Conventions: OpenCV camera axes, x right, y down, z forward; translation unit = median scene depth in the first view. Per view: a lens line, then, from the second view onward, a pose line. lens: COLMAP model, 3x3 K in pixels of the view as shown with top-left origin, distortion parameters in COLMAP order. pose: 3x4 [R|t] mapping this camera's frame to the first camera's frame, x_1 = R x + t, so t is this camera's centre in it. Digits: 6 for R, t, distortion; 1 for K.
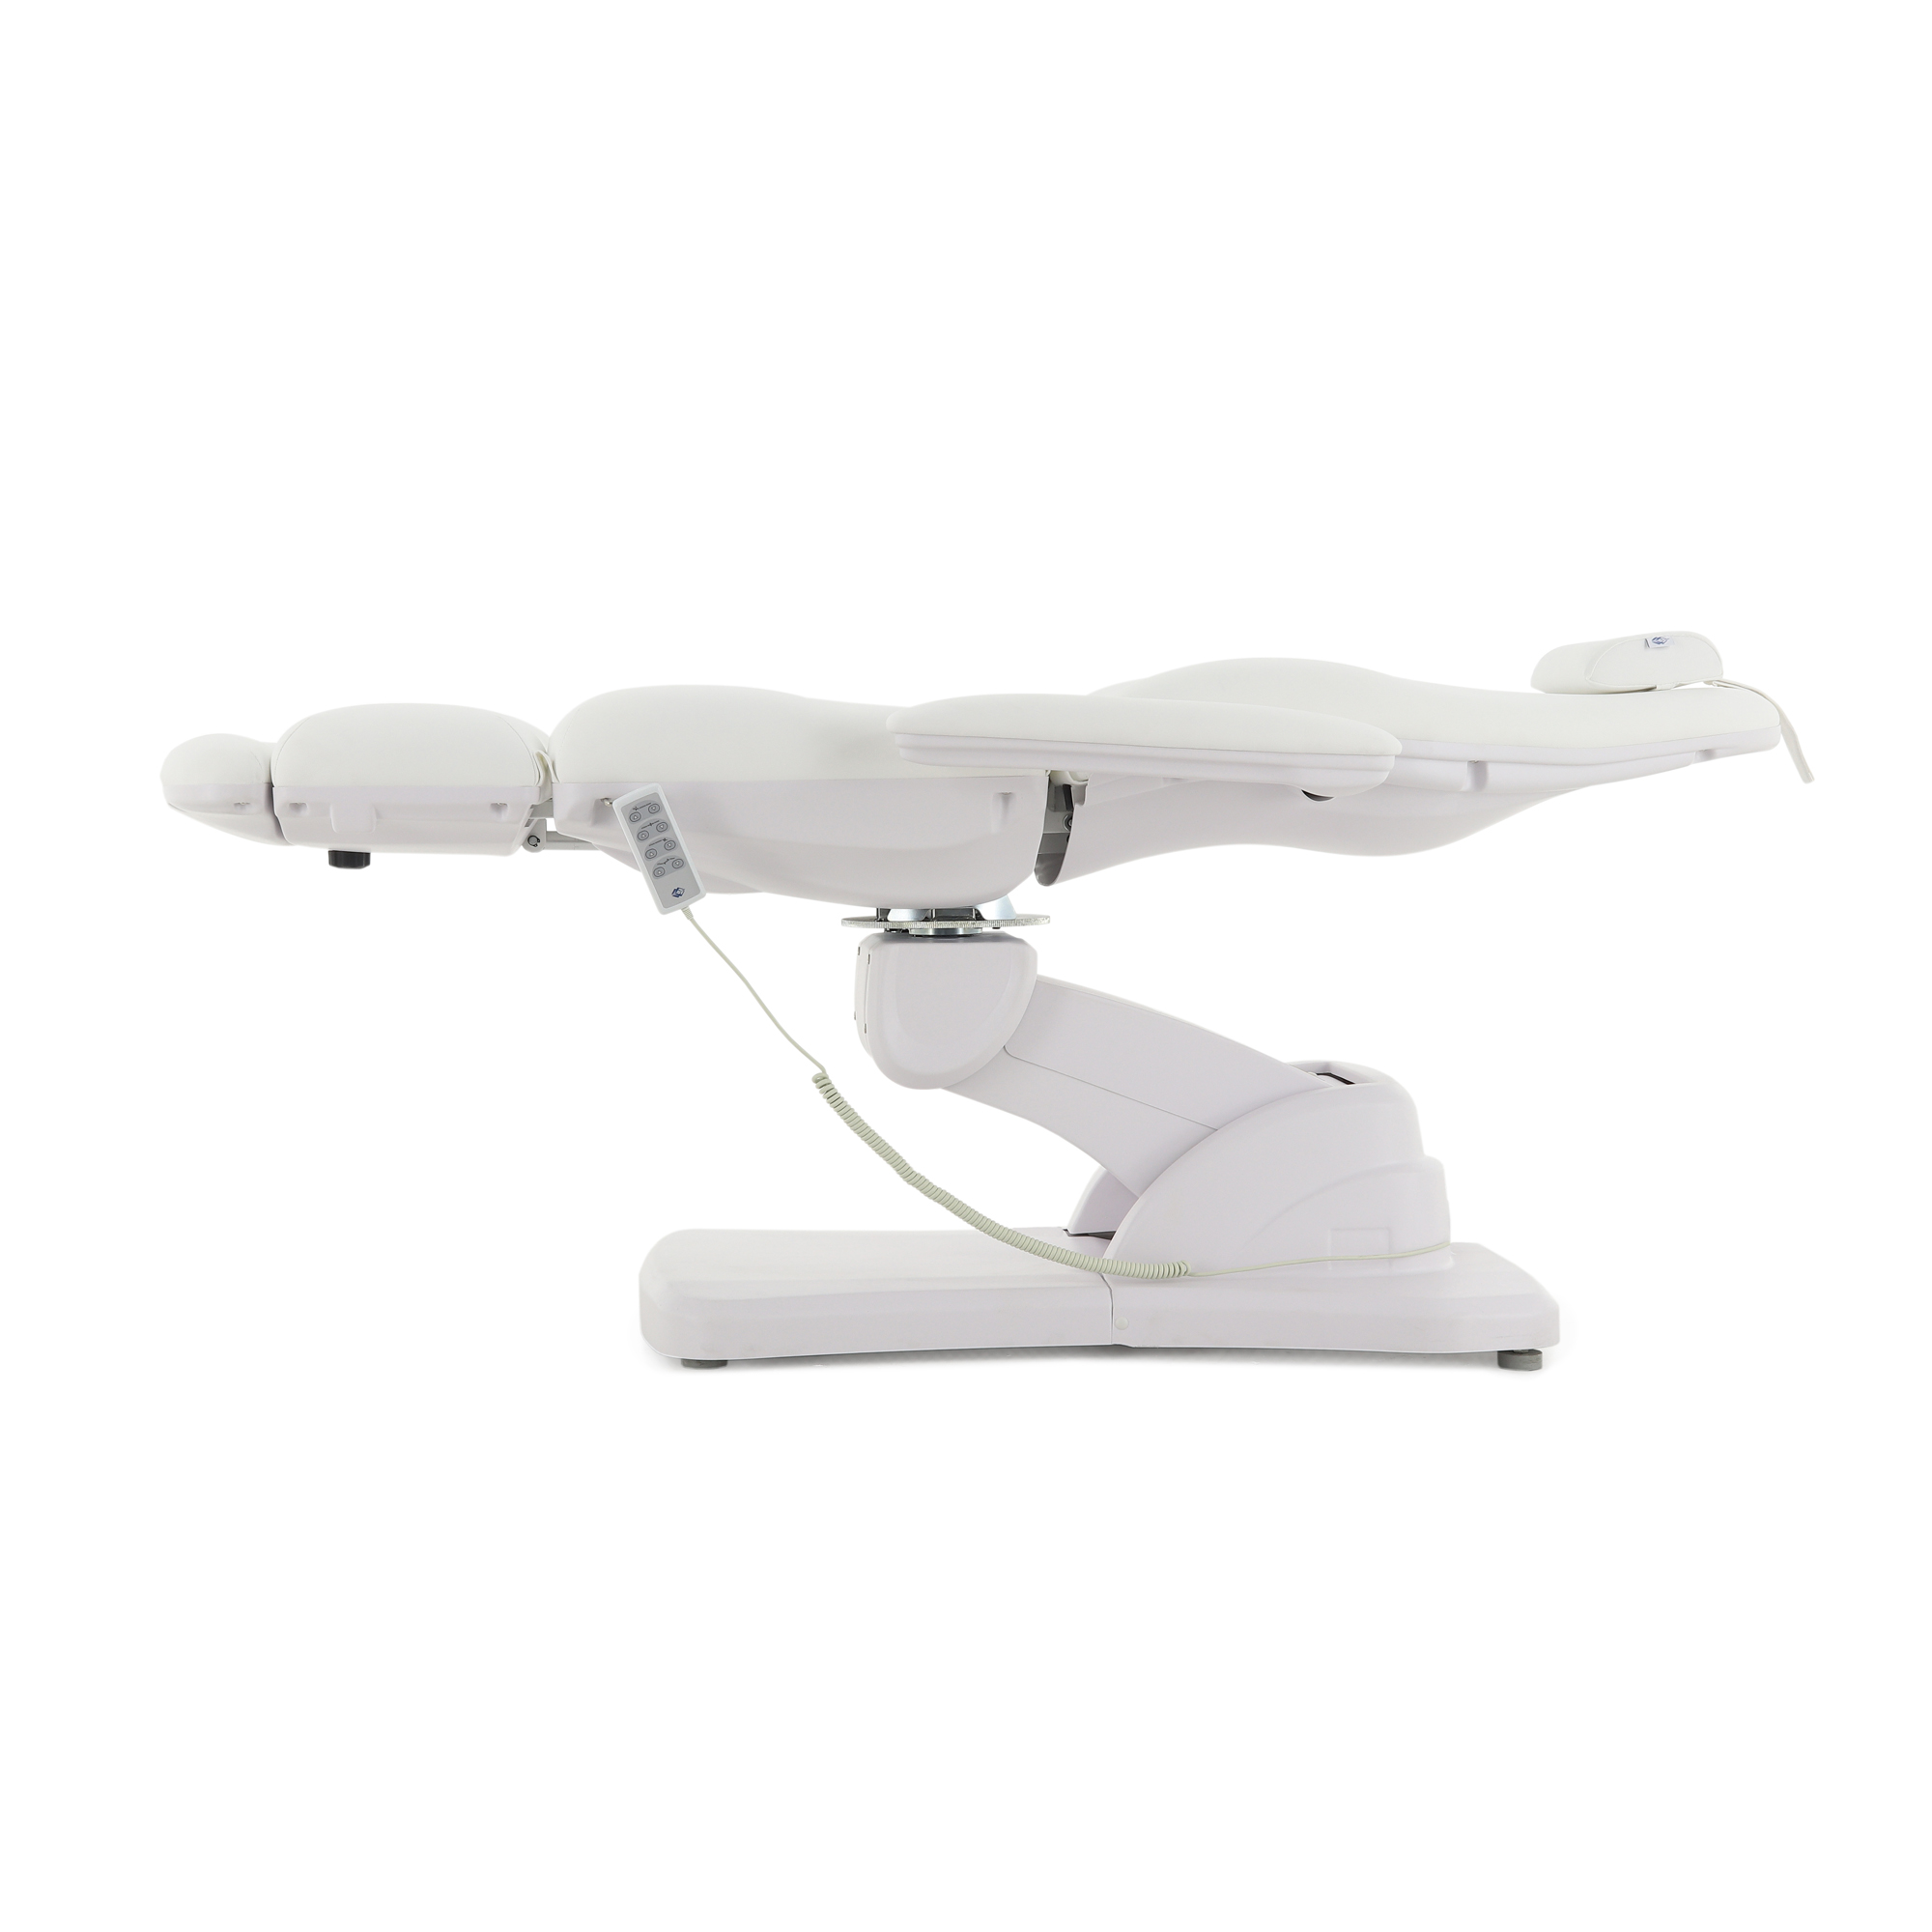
lens RADIAL K [[3066.9, 0, 965.1], [0, 3066.9, 965.7], [0, 0, 1]] dist [-0.001525, 0.000000]
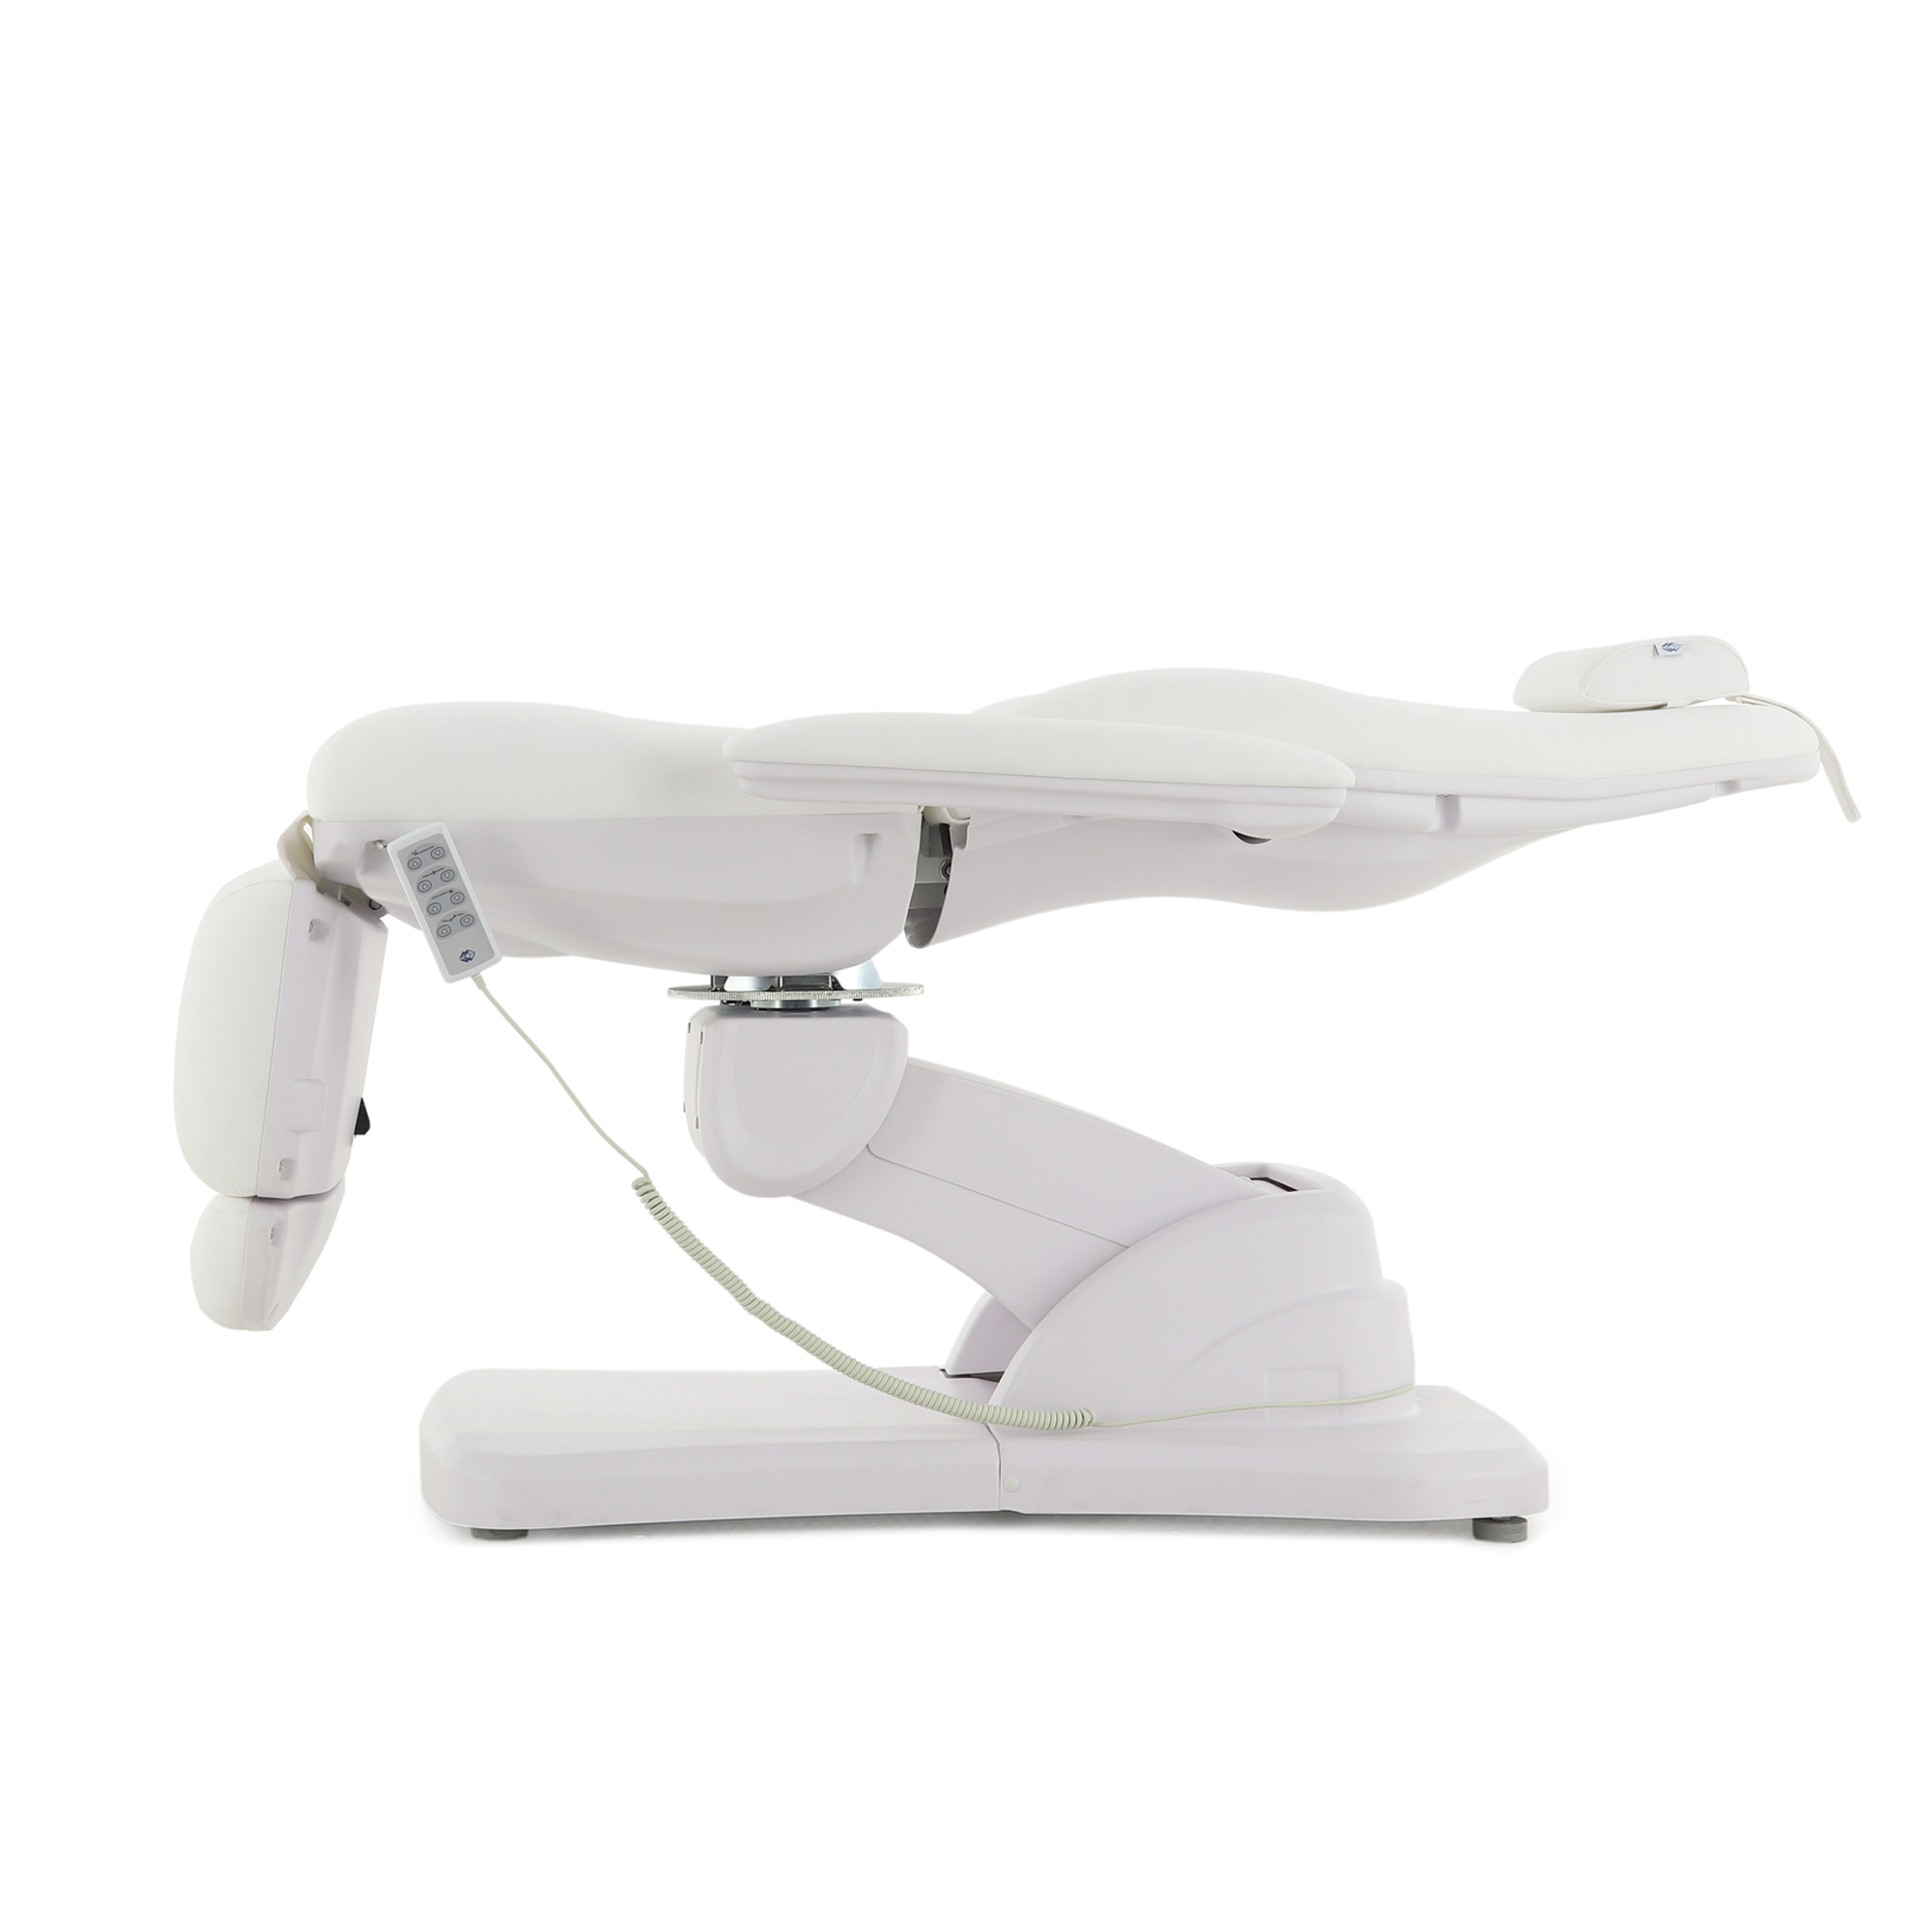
lens RADIAL K [[3066.9, 0, 962.0], [0, 3066.9, 964.3], [0, 0, 1]] dist [-0.001525, 0.000000]
pose [[0.999129, 0.000513, 0.041716, 0.003877], [0.000487, 0.999713, -0.023959, -0.002137], [-0.041716, 0.023959, 0.998842, 0.185357]]
